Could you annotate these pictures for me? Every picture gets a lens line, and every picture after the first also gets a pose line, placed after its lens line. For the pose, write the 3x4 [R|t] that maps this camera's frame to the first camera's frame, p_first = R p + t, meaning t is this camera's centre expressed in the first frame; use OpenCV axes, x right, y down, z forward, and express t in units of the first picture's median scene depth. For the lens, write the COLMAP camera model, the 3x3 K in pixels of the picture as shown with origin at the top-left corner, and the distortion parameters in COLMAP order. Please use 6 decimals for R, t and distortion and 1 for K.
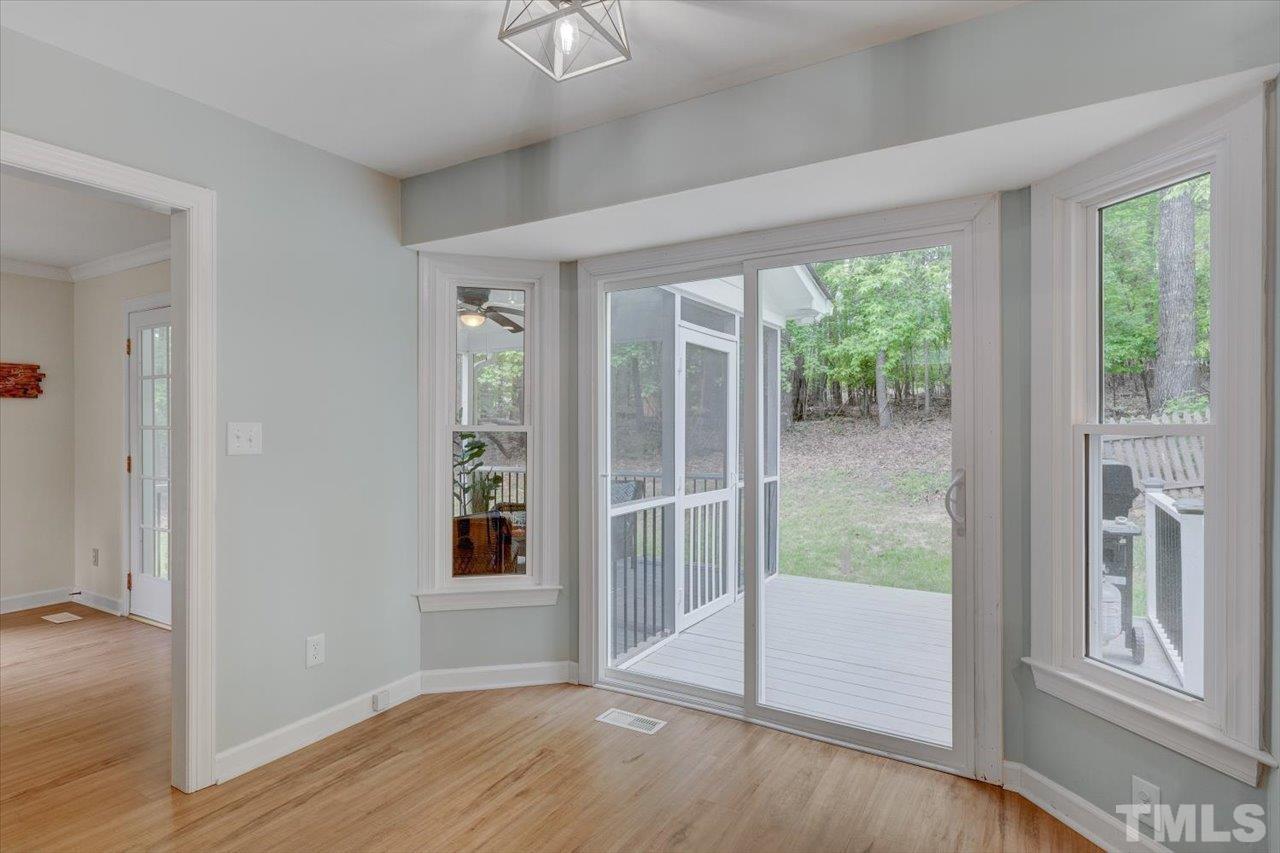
lens RADIAL K [[667.8, 0, 639.4], [0, 667.8, 426.3], [0, 0, 1]] dist [0.001207, -0.000164]
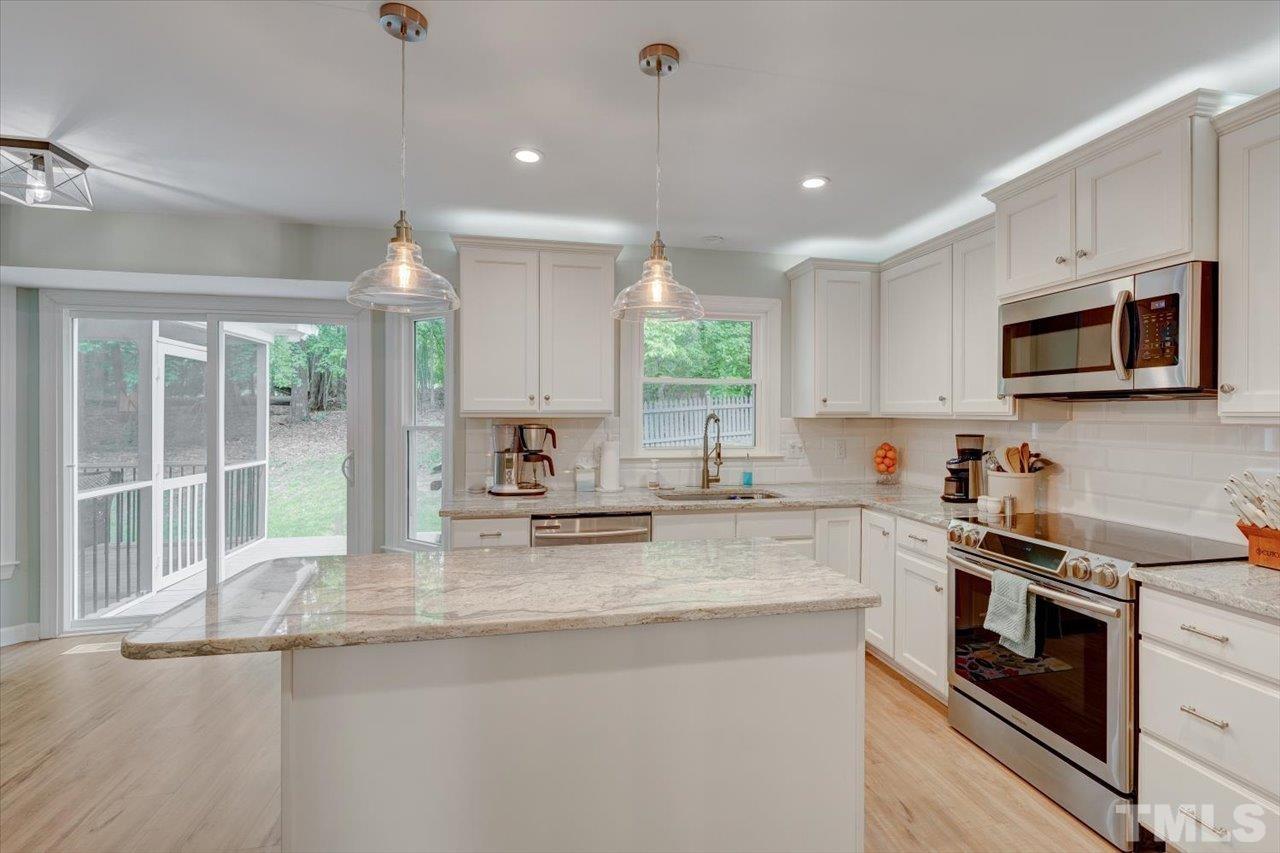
lens RADIAL K [[561.2, 0, 643.6], [0, 561.2, 416.1], [0, 0, 1]] dist [-0.001144, 0.000783]
pose [[0.733689, 0.001537, 0.679484, 0.015428], [-0.003753, 0.999991, 0.001790, -0.018786], [-0.679476, -0.003863, 0.733688, -0.366772]]
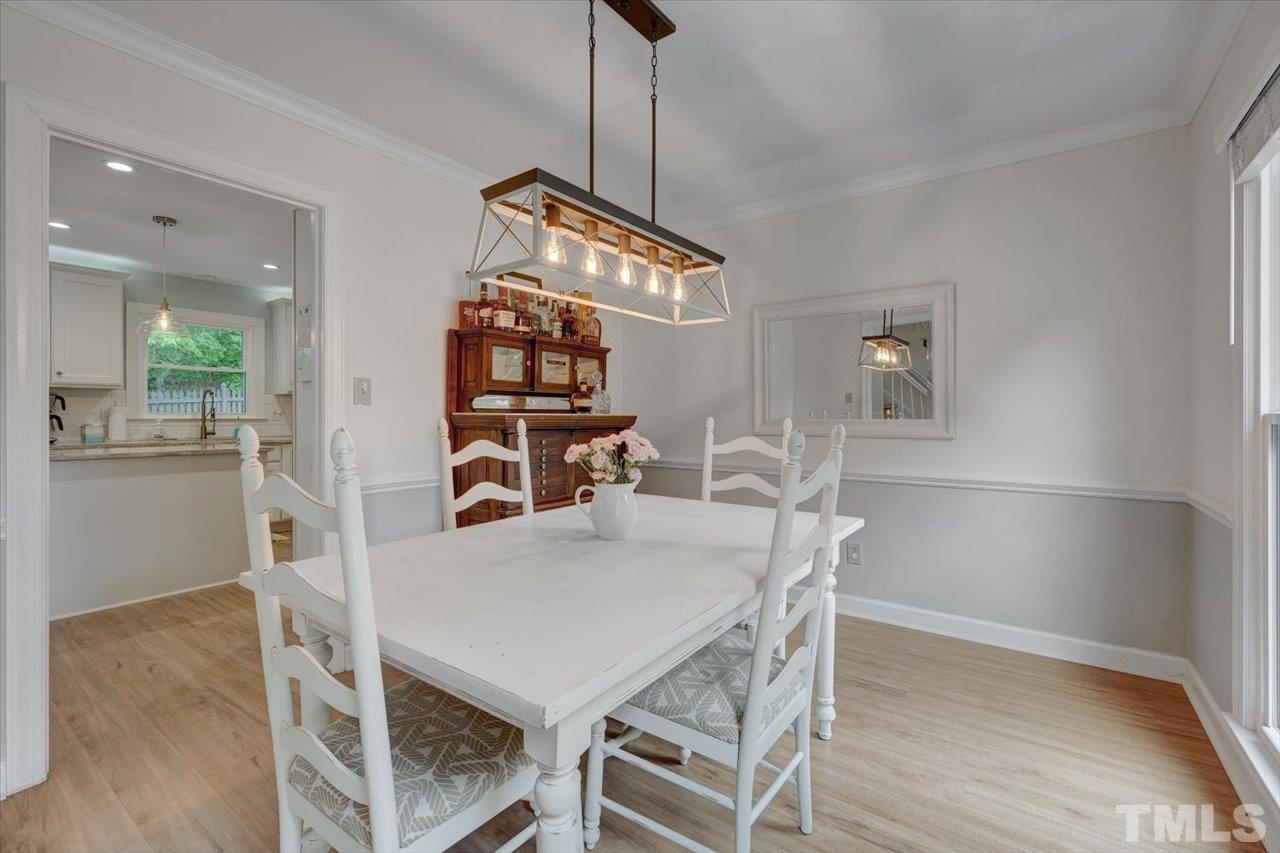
lens RADIAL K [[561.2, 0, 646.2], [0, 561.2, 419.2], [0, 0, 1]] dist [-0.001144, 0.000783]
pose [[0.077587, -0.002136, 0.996983, -0.507303], [-0.001195, 0.999997, 0.002236, 0.038204], [-0.996985, -0.001365, 0.077584, -0.884939]]
